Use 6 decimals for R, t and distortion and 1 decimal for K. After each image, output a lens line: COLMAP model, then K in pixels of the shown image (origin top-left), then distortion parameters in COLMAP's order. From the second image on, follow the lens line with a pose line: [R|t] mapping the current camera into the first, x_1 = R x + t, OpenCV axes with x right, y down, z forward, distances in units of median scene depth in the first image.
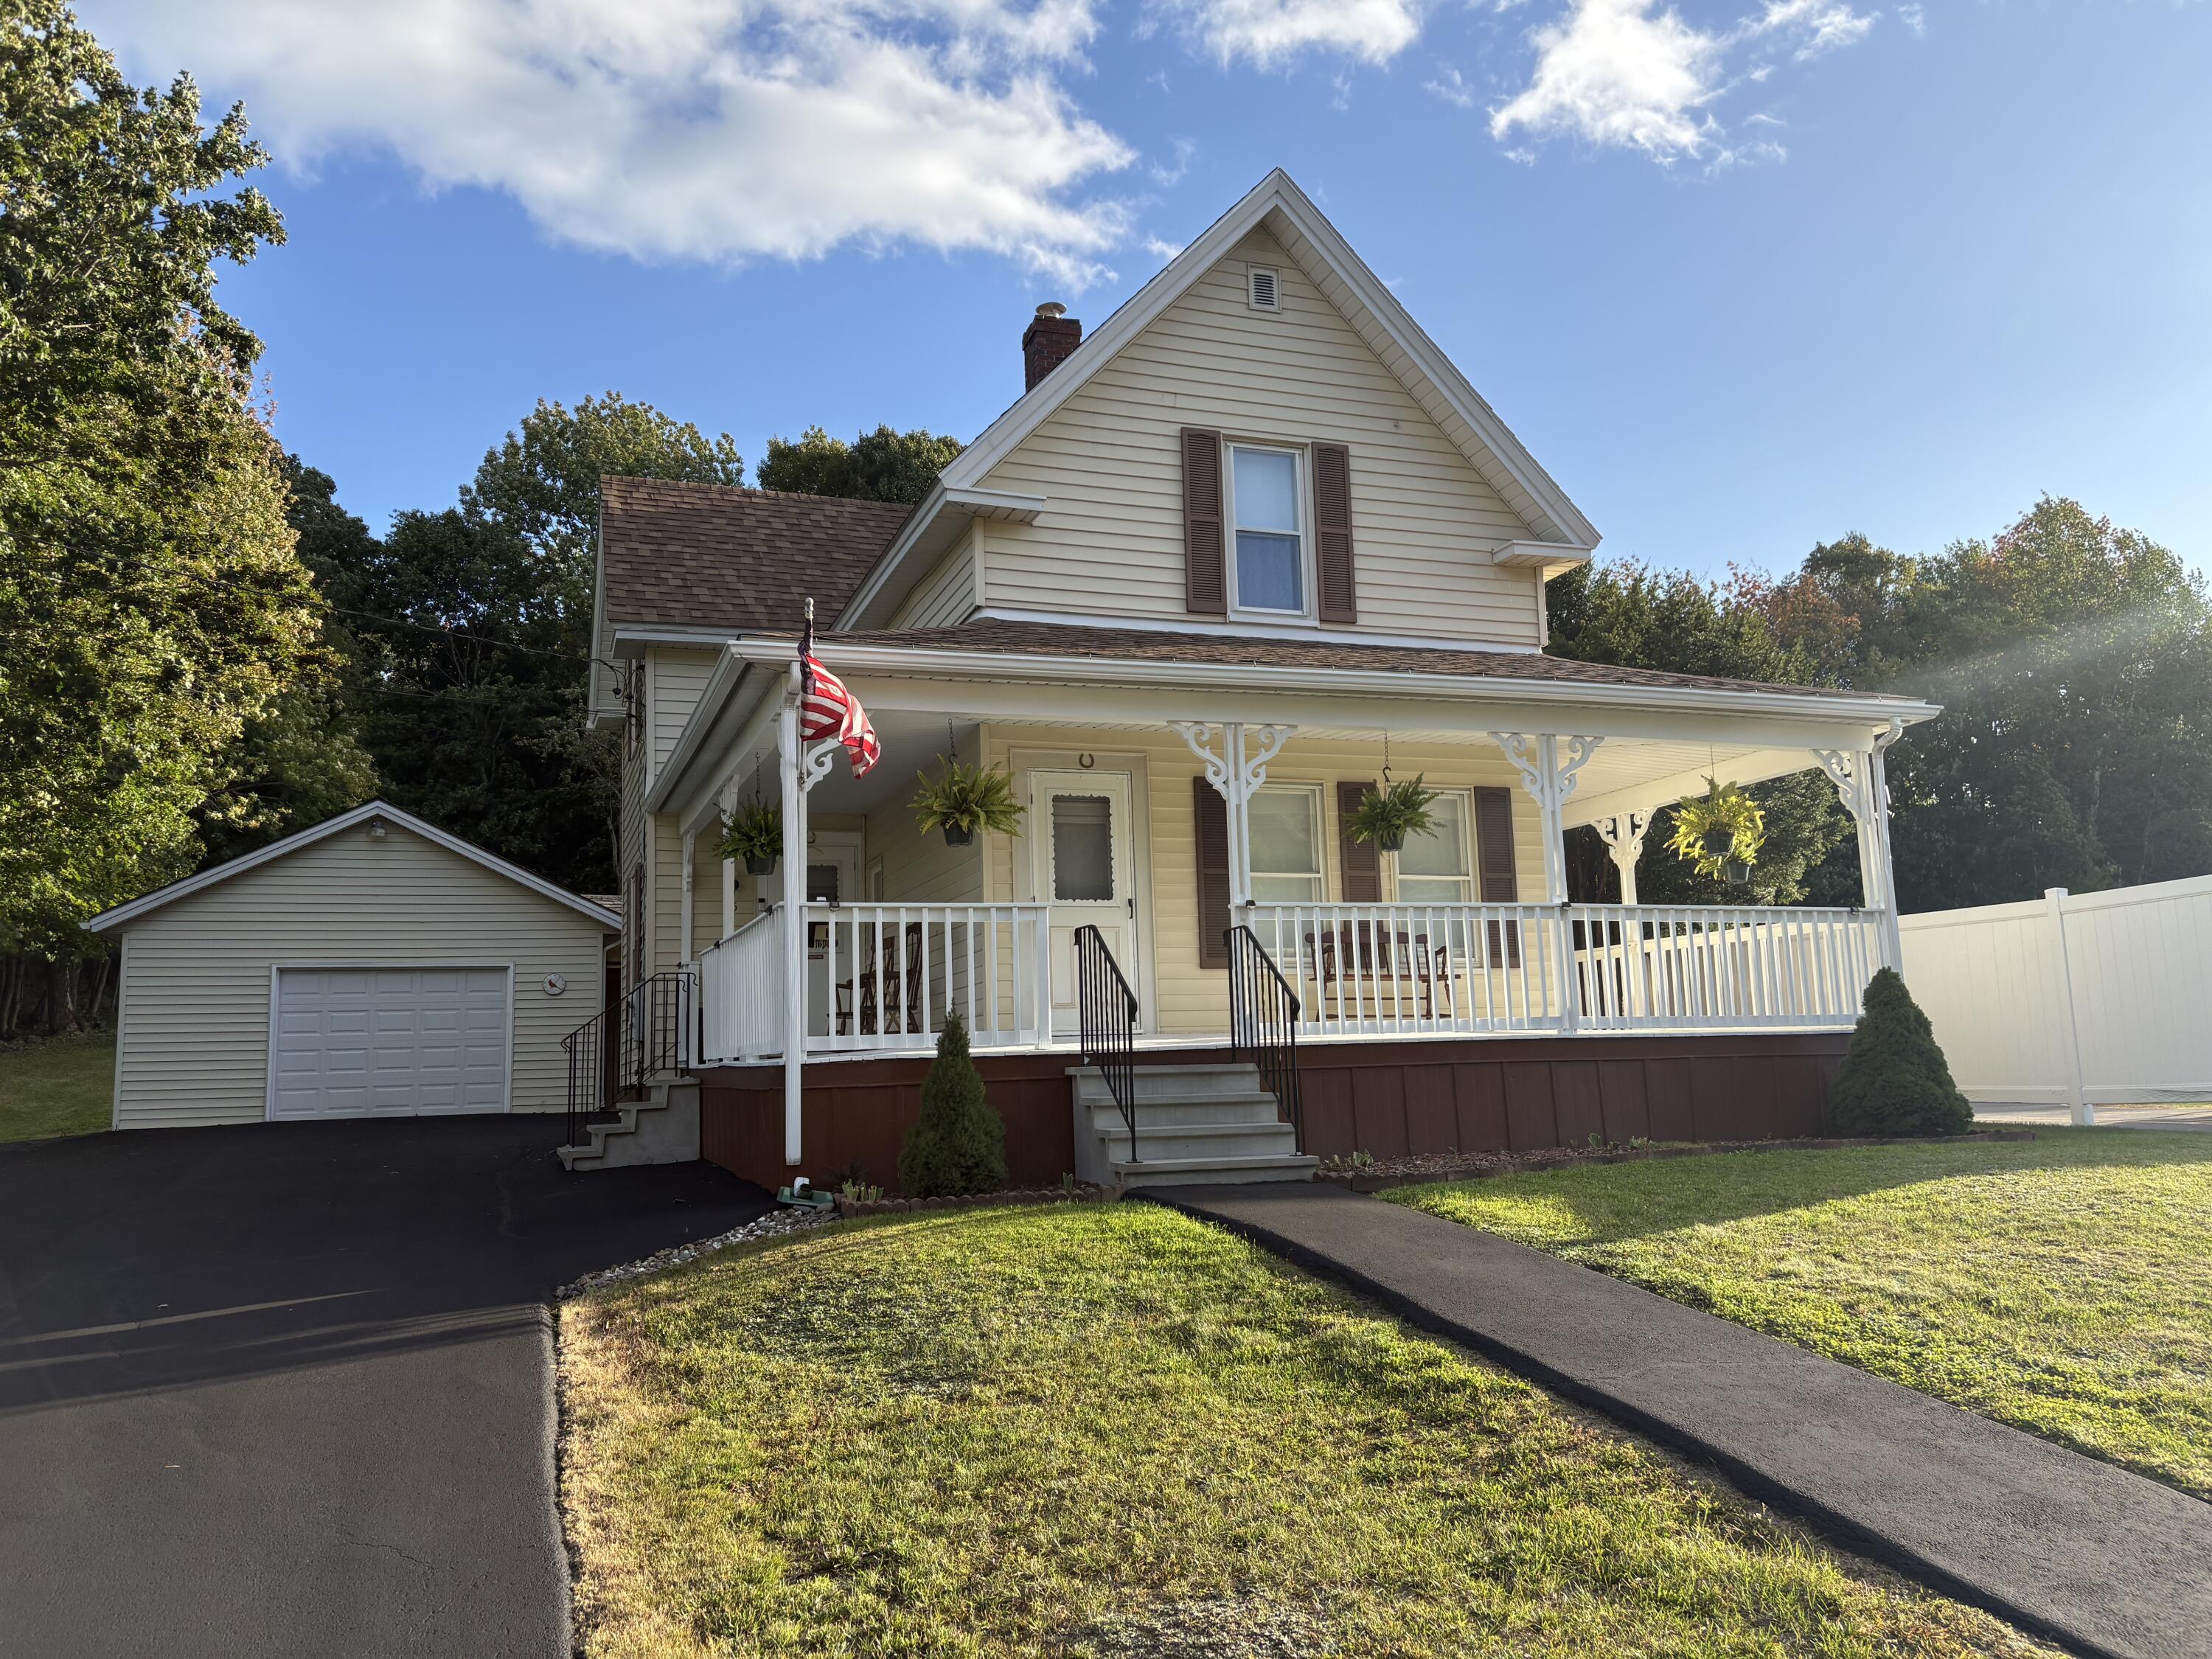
lens RADIAL K [[1674.7, 0, 1123.9], [0, 1674.7, 843.2], [0, 0, 1]] dist [0.061250, -0.078947]
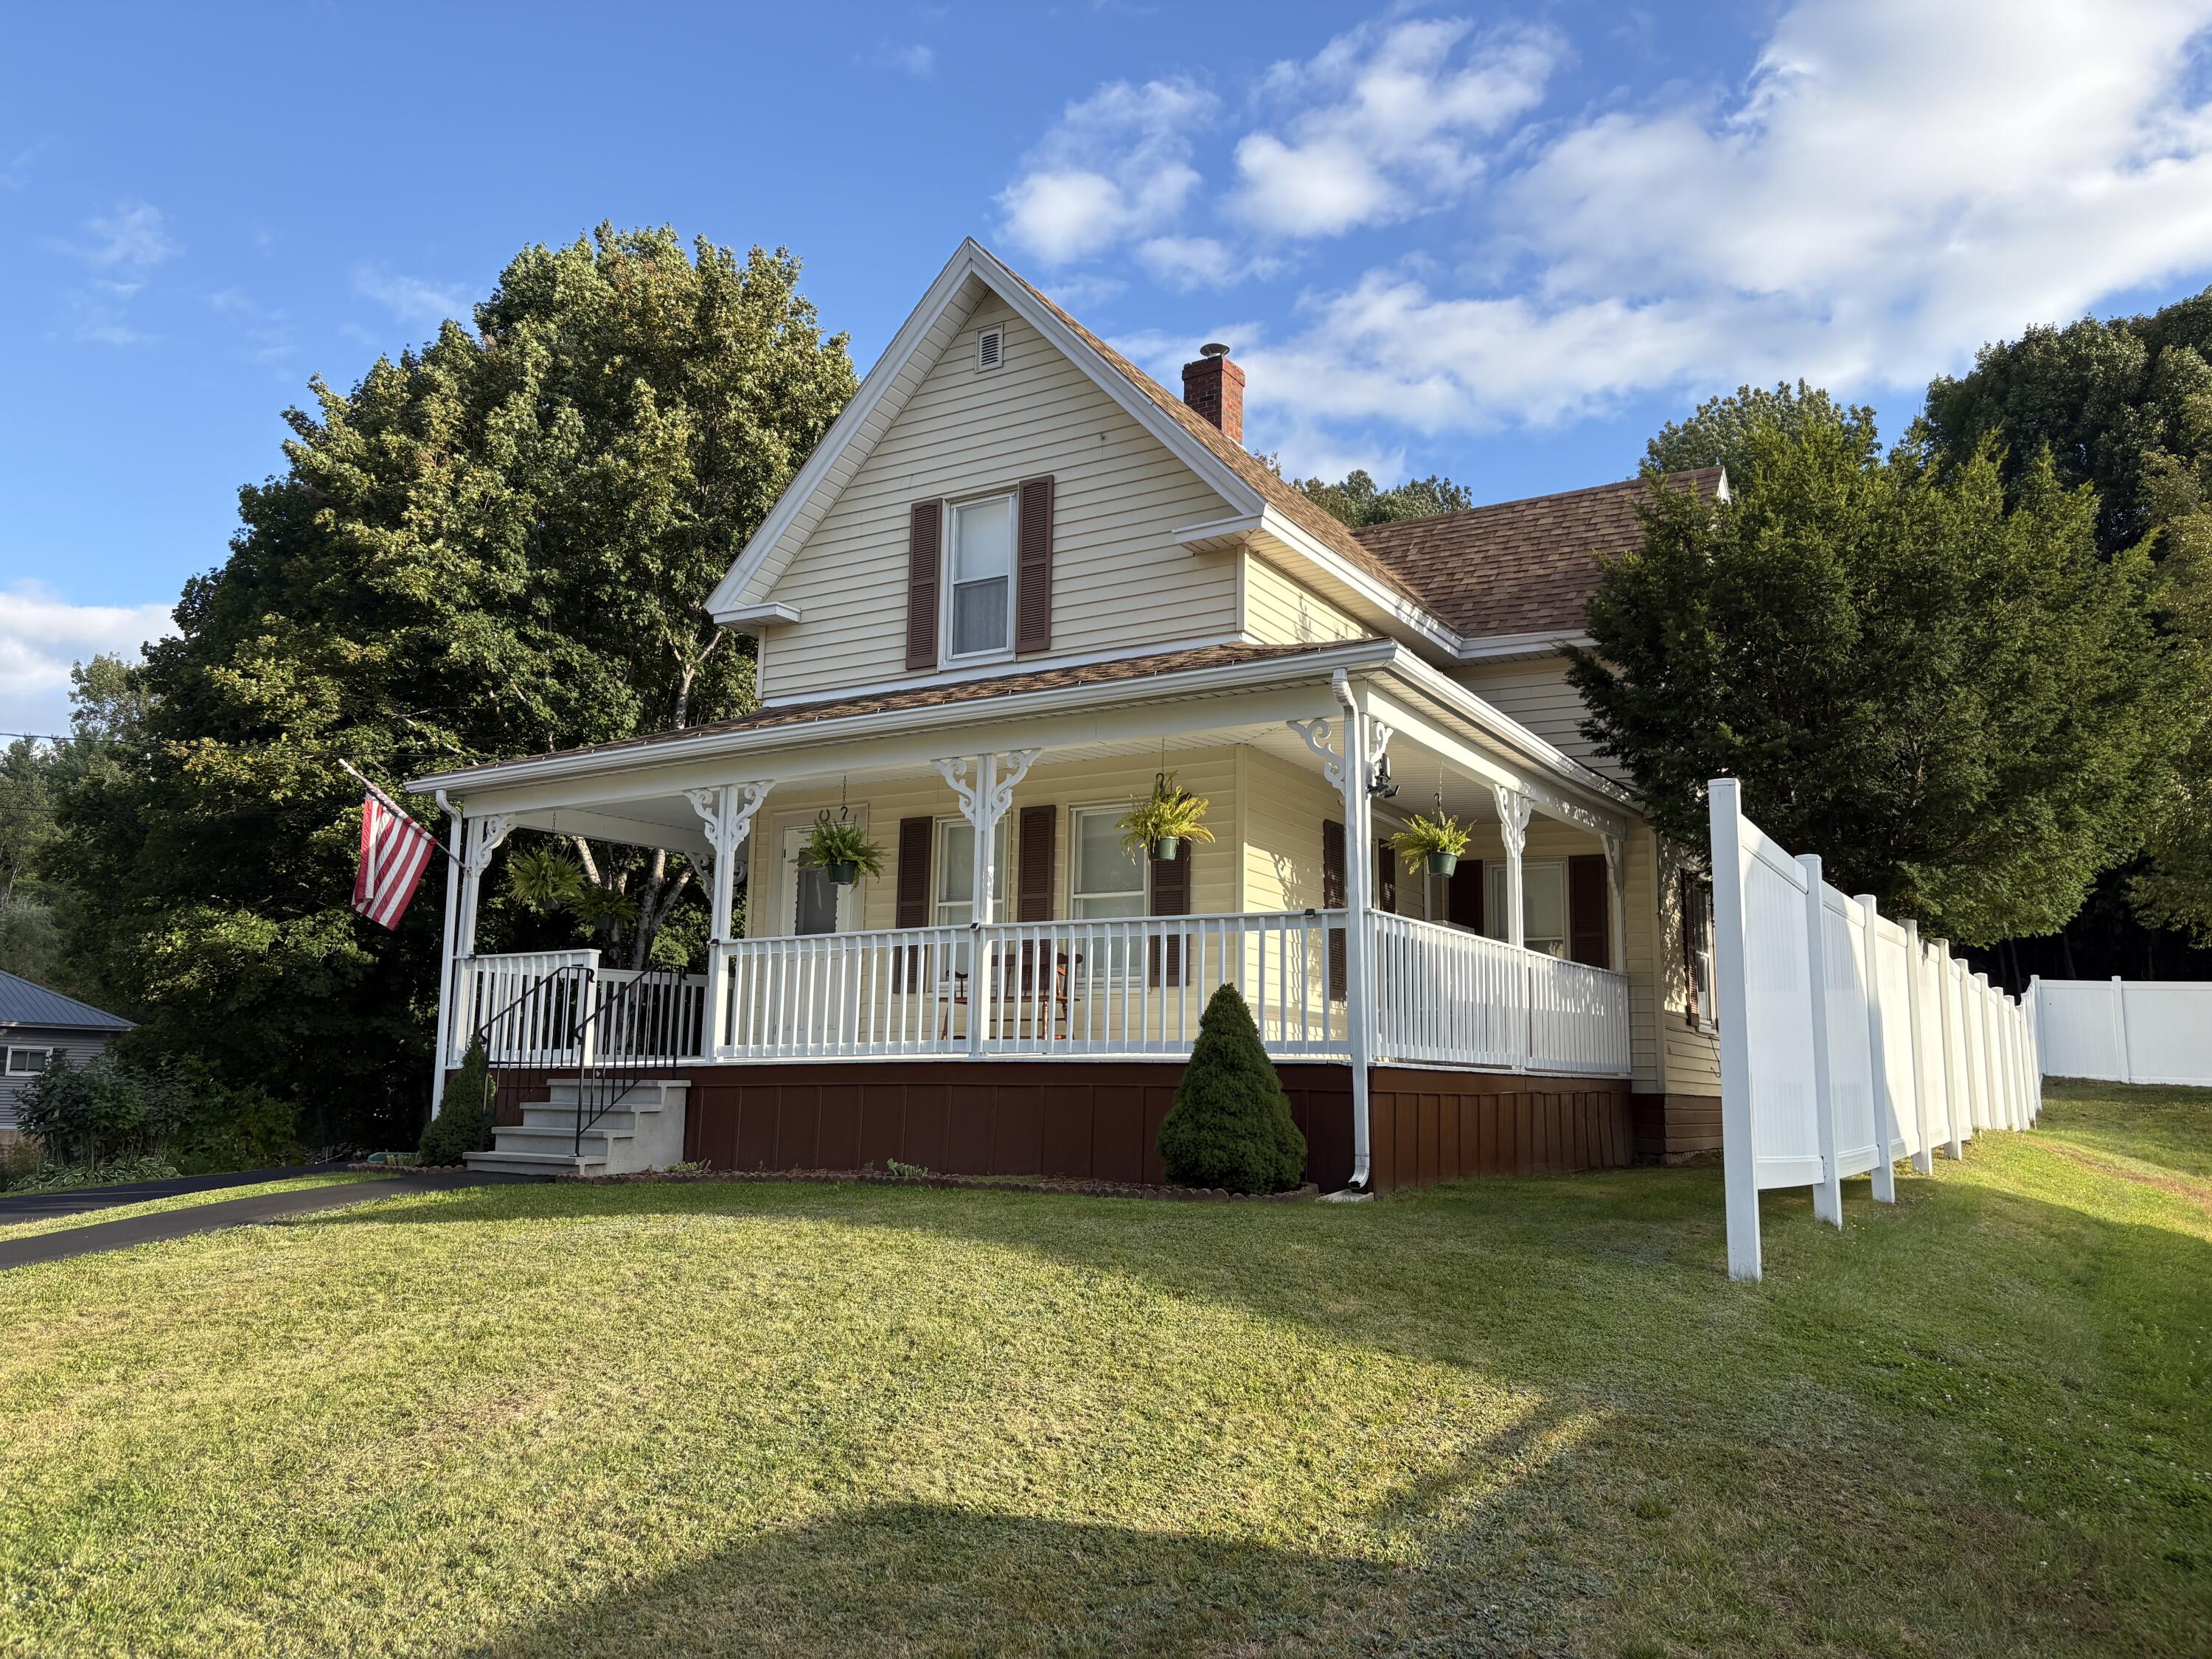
lens RADIAL K [[1674.7, 0, 1123.9], [0, 1674.7, 843.2], [0, 0, 1]] dist [0.061250, -0.078947]
pose [[0.632730, -0.078032, -0.770431, 0.940751], [0.073943, 0.996452, -0.040197, 0.029910], [0.770834, -0.031534, 0.636255, 0.387530]]
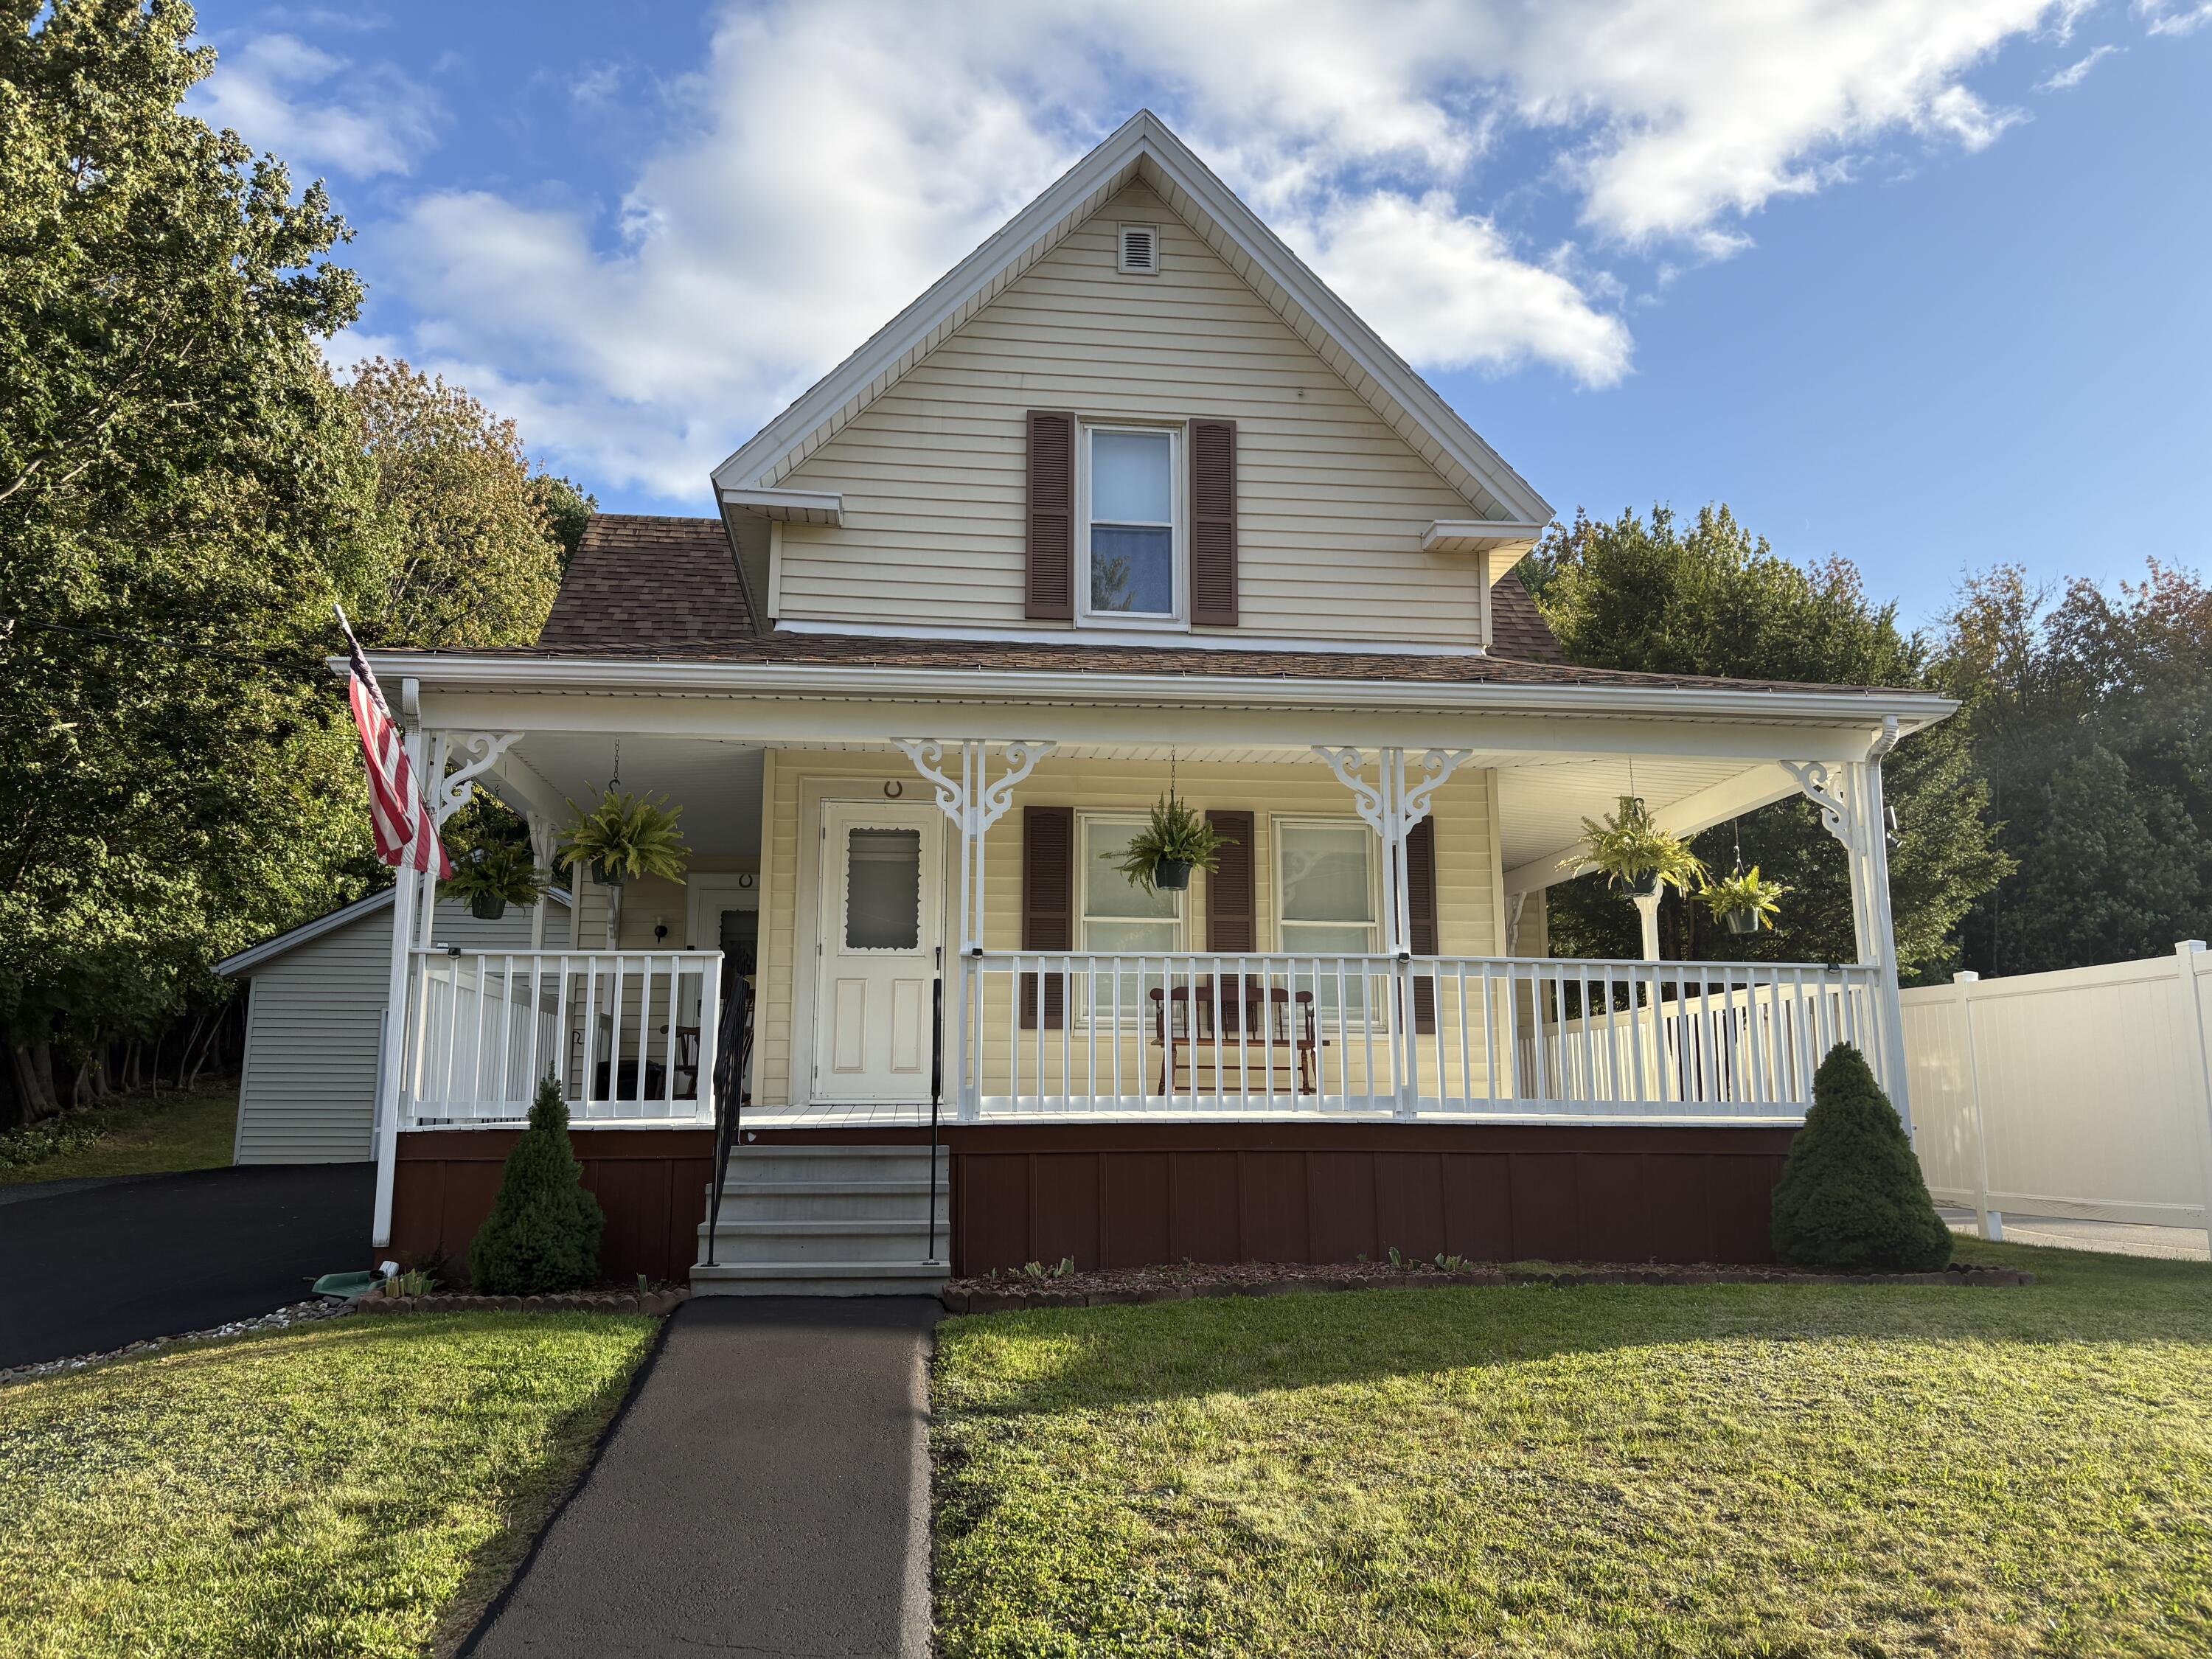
lens RADIAL K [[1668.6, 0, 1103.8], [0, 1668.6, 836.1], [0, 0, 1]] dist [0.091676, -0.179968]
pose [[0.971999, -0.009957, -0.234773, 0.271645], [0.001577, 0.999356, -0.035853, 0.006464], [0.234979, 0.034479, 0.971389, 0.161457]]
